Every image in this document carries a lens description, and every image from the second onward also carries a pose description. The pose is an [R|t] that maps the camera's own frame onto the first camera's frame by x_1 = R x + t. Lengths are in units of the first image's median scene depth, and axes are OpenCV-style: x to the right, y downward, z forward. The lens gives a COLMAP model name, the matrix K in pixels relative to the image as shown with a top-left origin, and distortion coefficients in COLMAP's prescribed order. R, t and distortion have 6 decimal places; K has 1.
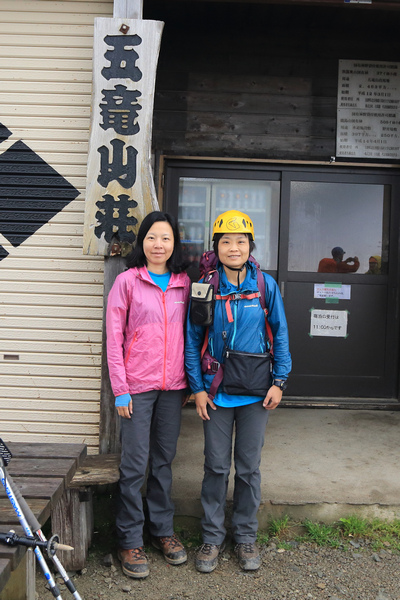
lens RADIAL K [[670.6, 0, 199.6], [0, 670.6, 301.4], [0, 0, 1]] dist [-0.072767, 0.000000]
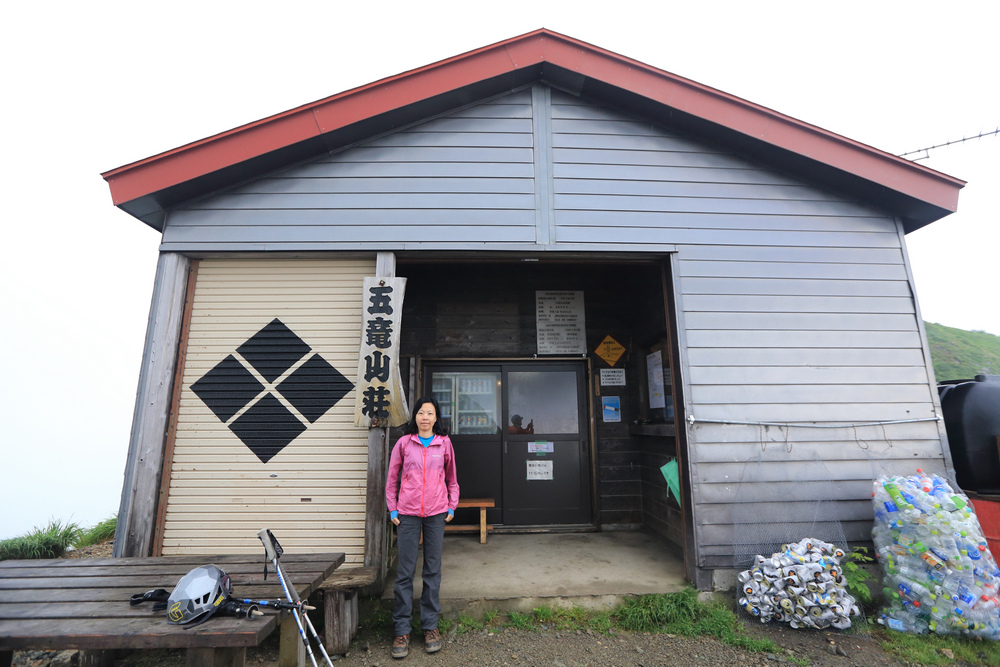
lens RADIAL K [[525.4, 0, 499.0], [0, 525.4, 331.6], [0, 0, 1]] dist [-0.053139, 0.001980]
pose [[0.999020, -0.038195, 0.022363, 0.128066], [0.042553, 0.967848, -0.247911, 0.027250], [-0.012175, 0.248619, 0.968525, -0.191944]]
